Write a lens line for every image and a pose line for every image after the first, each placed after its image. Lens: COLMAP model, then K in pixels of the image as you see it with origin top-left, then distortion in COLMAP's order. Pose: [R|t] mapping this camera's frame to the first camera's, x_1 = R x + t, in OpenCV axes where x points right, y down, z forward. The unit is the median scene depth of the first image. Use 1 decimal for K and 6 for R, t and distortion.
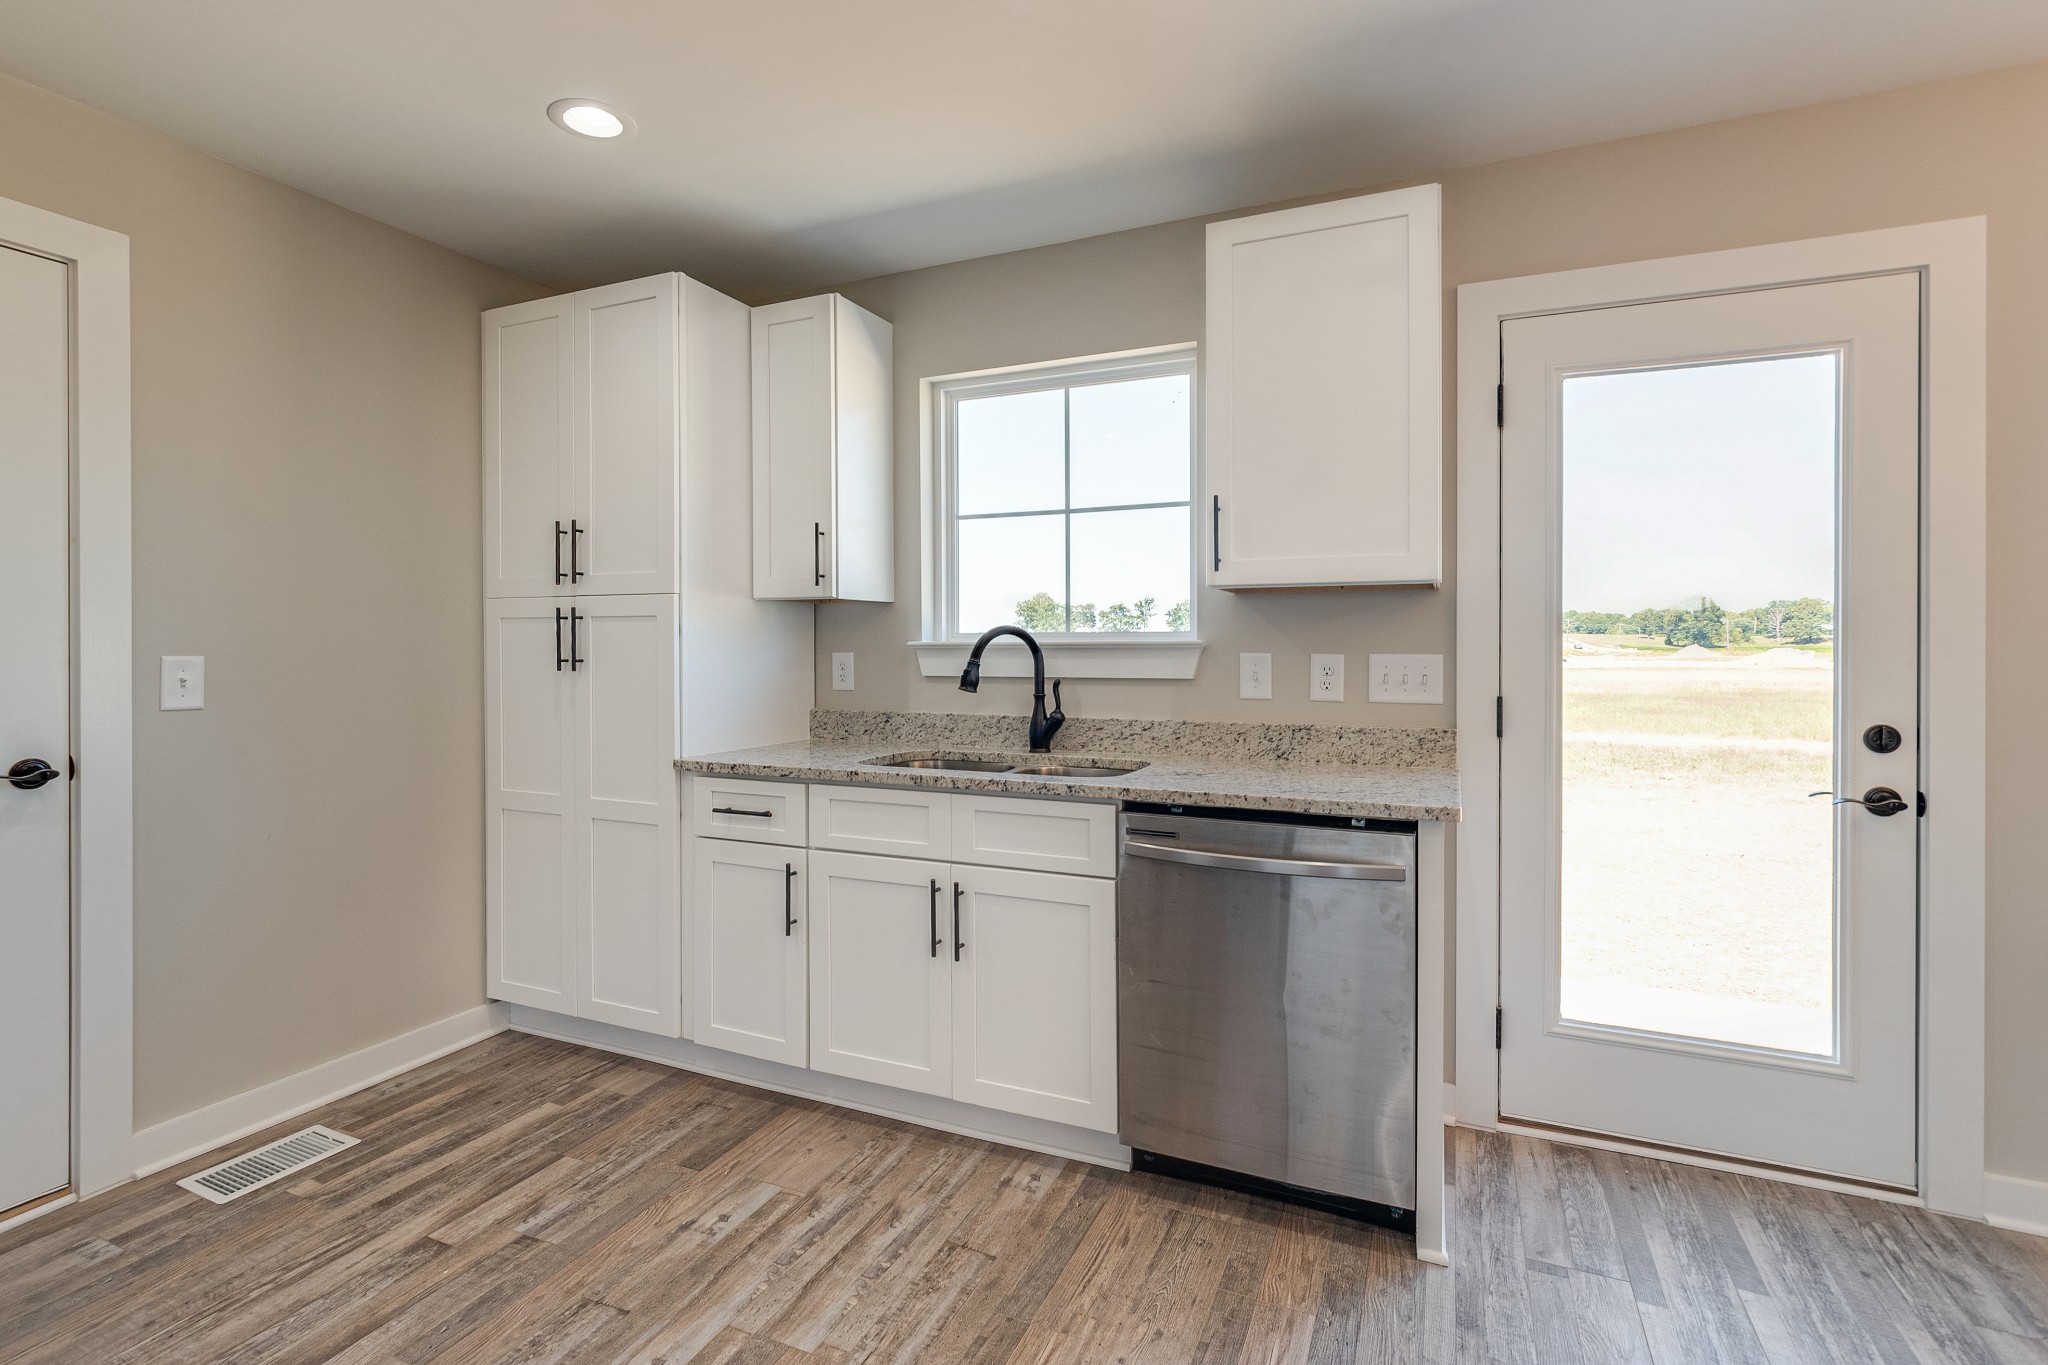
lens RADIAL K [[945.1, 0, 1031.5], [0, 945.1, 644.5], [0, 0, 1]] dist [0.001968, 0.000028]
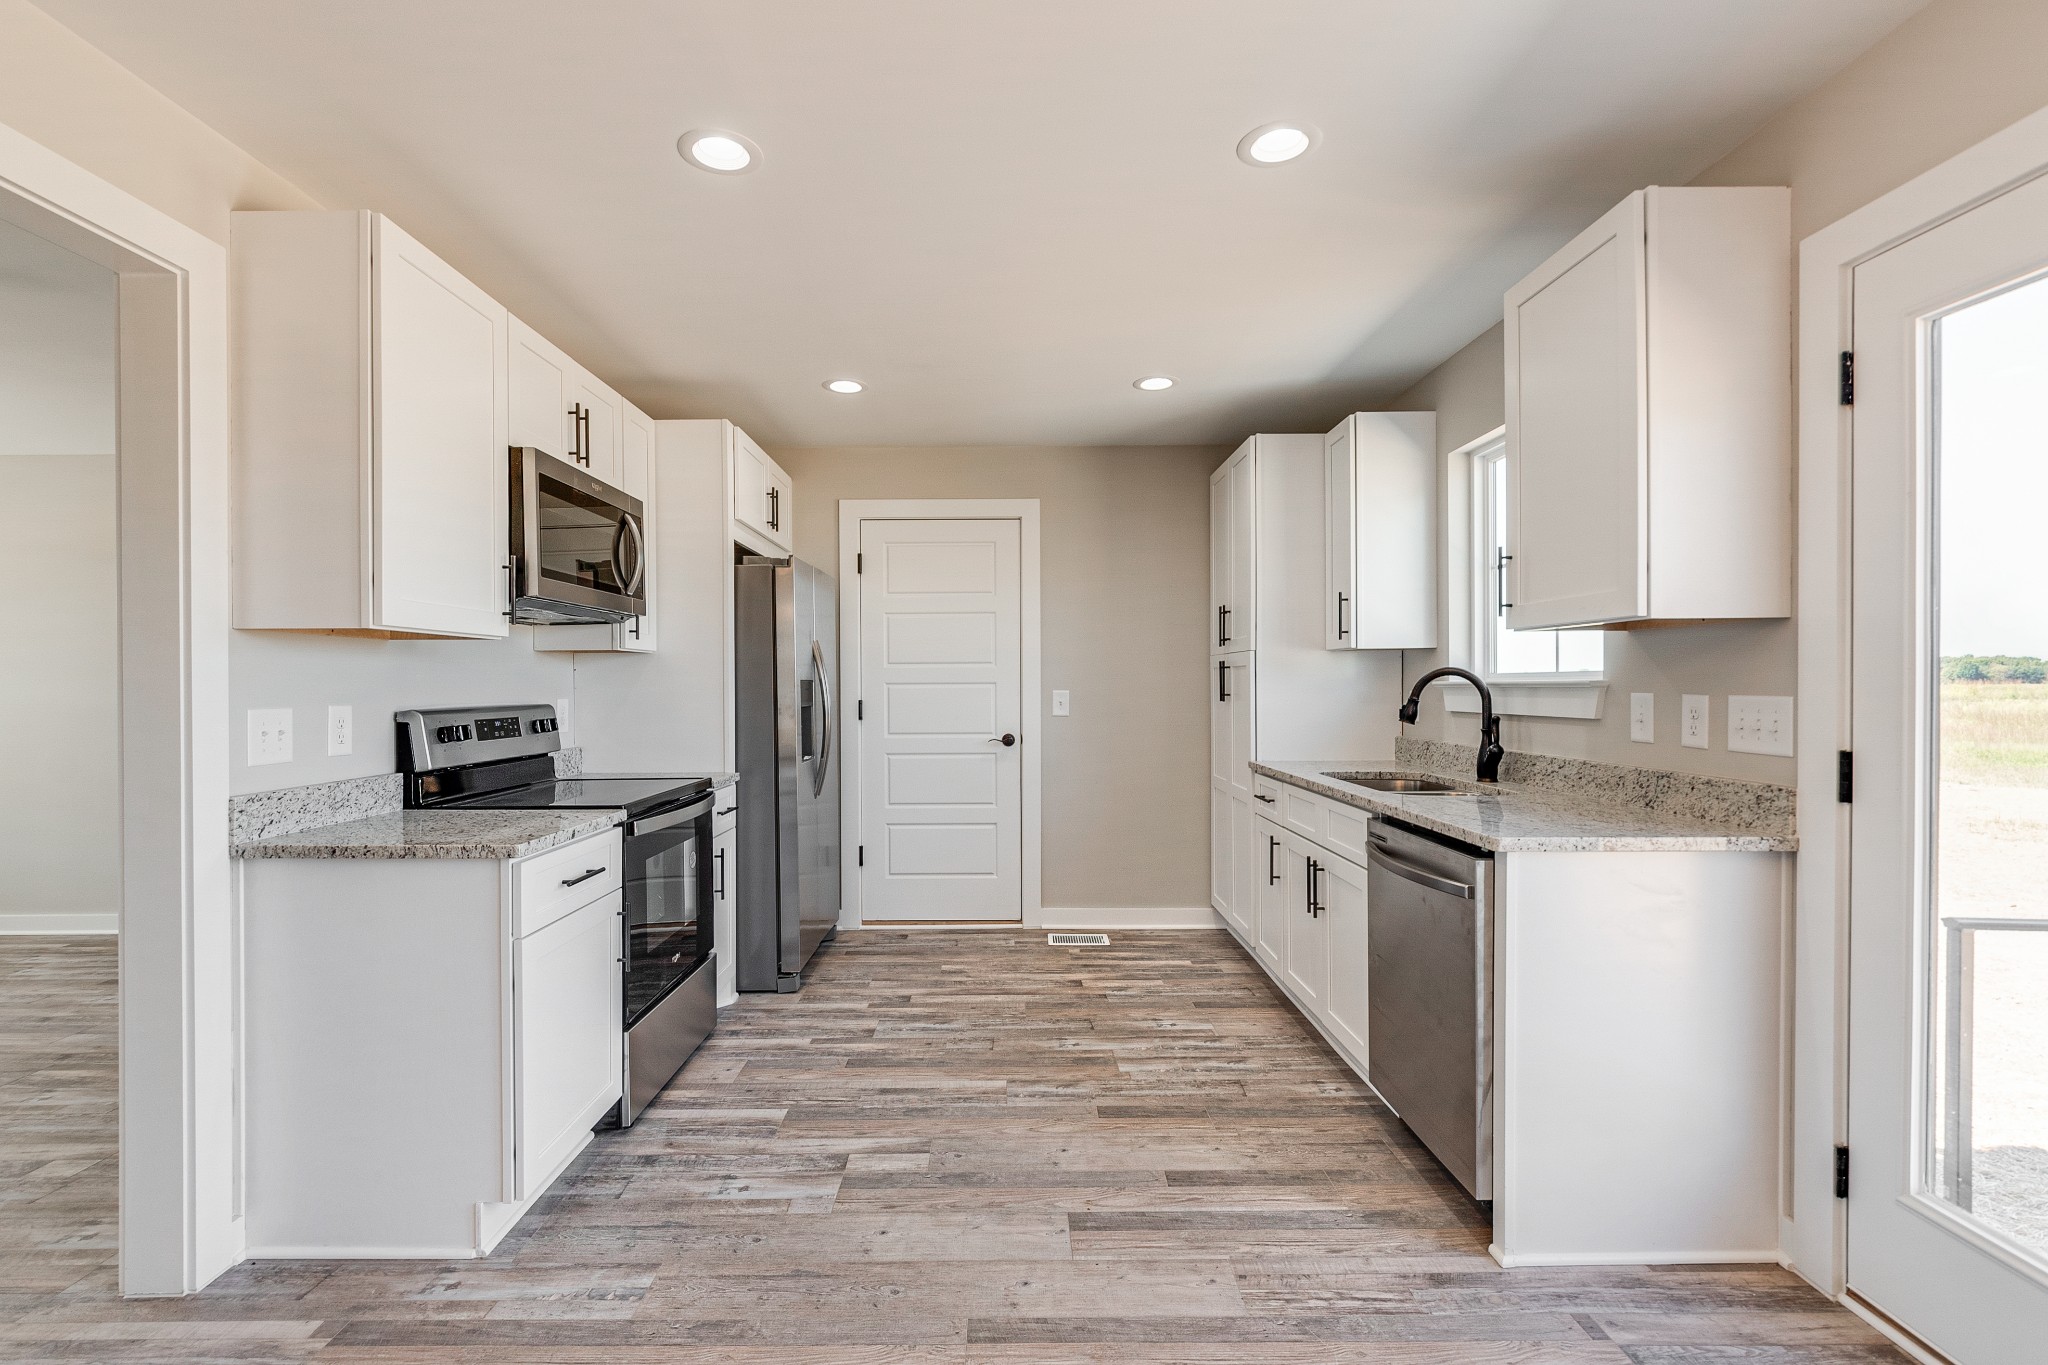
lens RADIAL K [[899.4, 0, 1013.1], [0, 899.4, 685.6], [0, 0, 1]] dist [0.000236, -0.000318]
pose [[0.426570, 0.001066, -0.904454, 0.879723], [0.002869, 0.999993, 0.002532, -0.003992], [0.904450, -0.003675, 0.426563, 0.051647]]
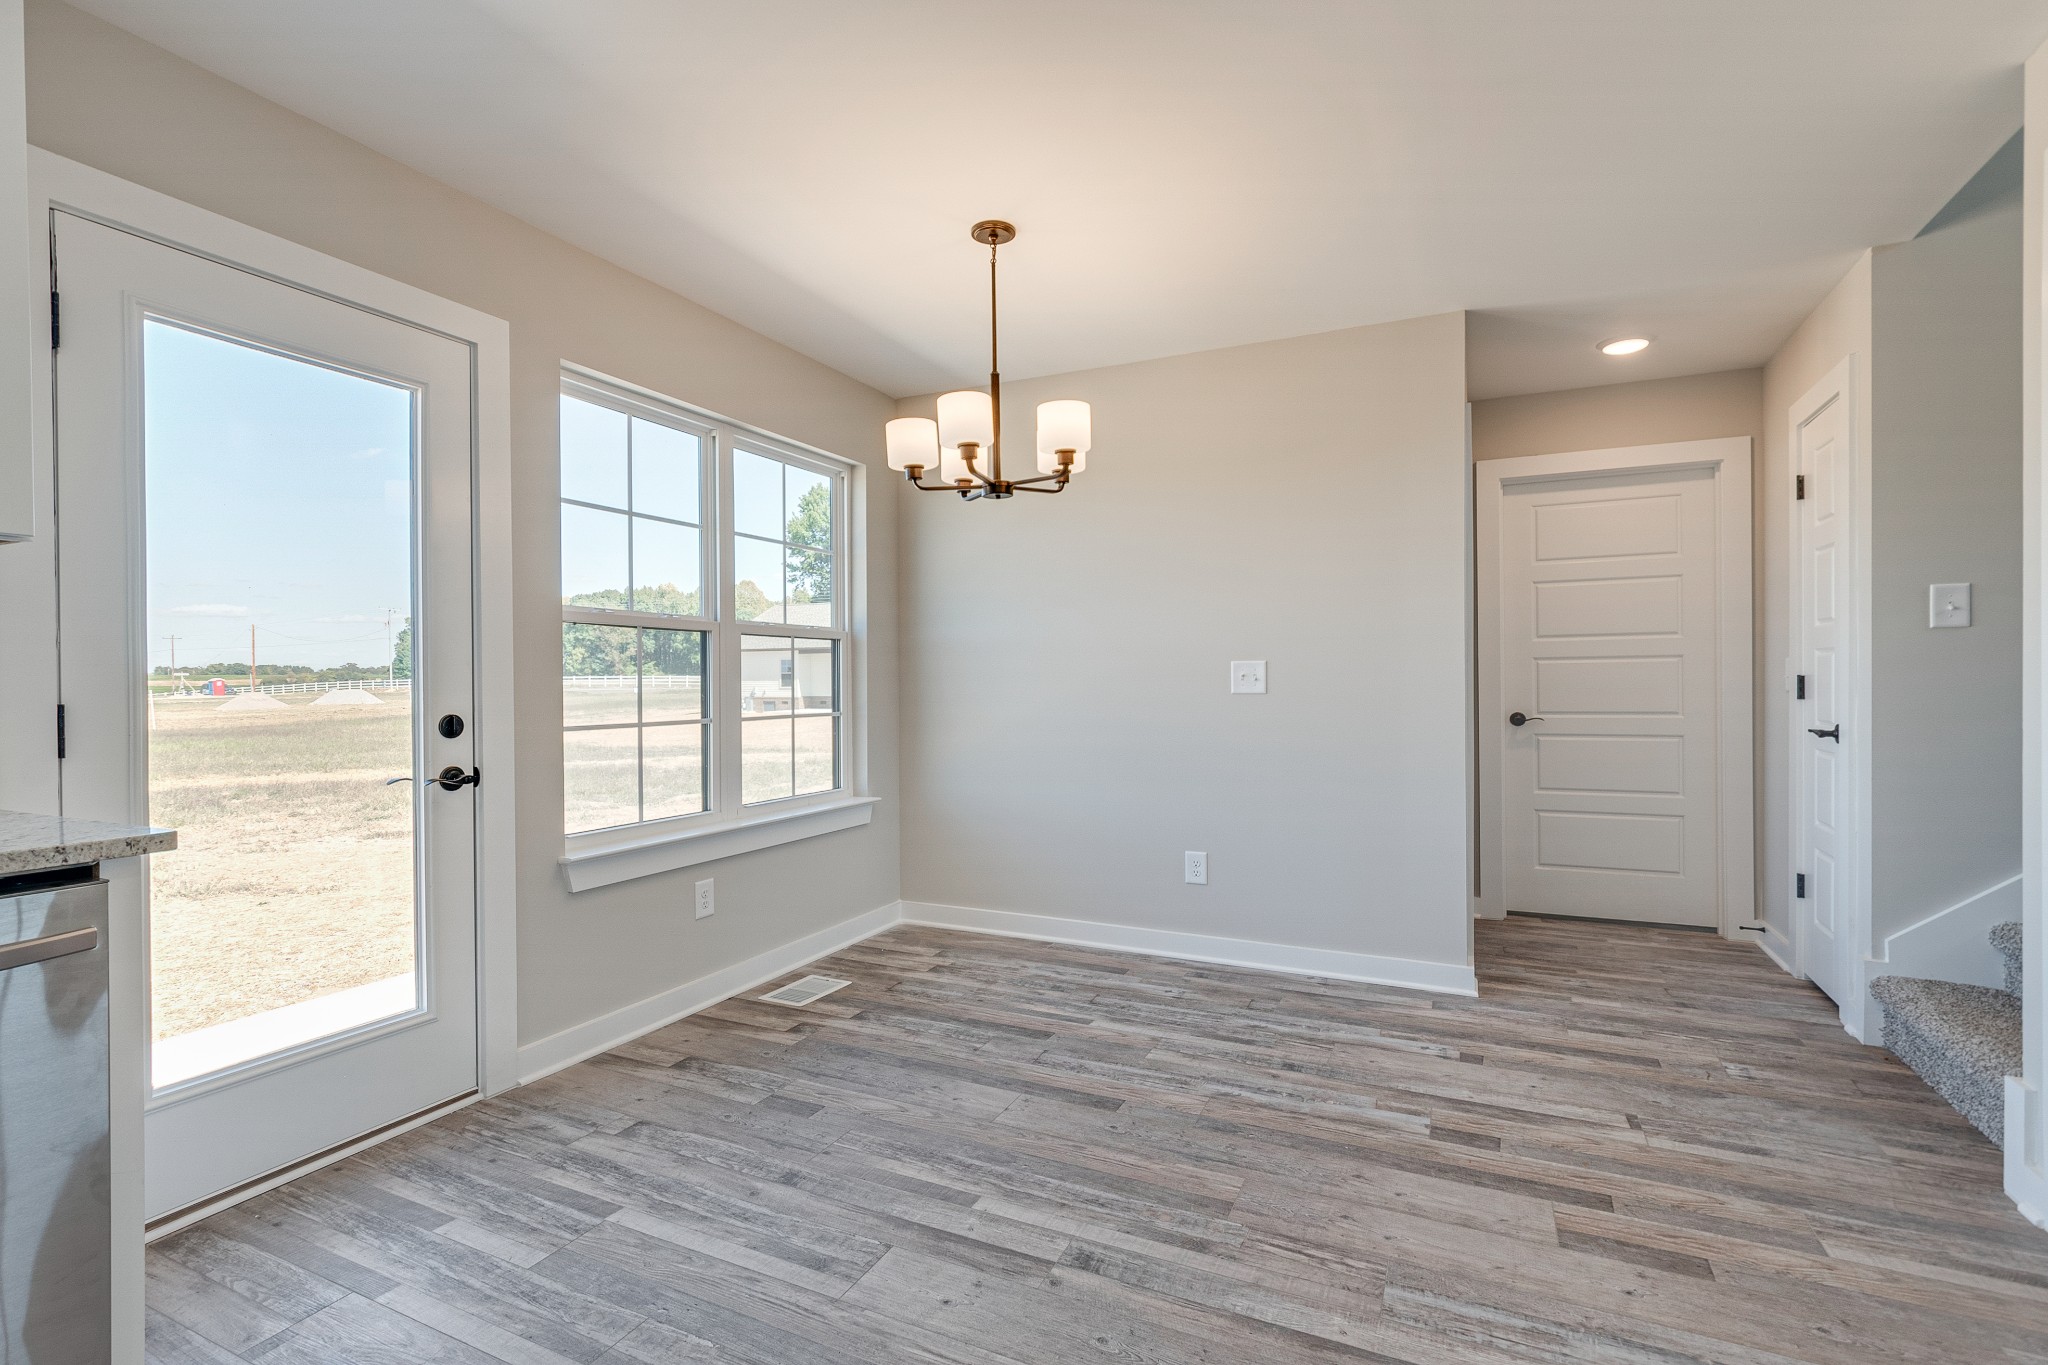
lens RADIAL K [[939.1, 0, 993.4], [0, 939.1, 685.6], [0, 0, 1]] dist [-0.001653, -0.000999]
pose [[0.051952, -0.004247, 0.998641, -0.218286], [0.005085, 0.999979, 0.003988, 0.041434], [-0.998637, 0.004870, 0.051972, 0.224036]]
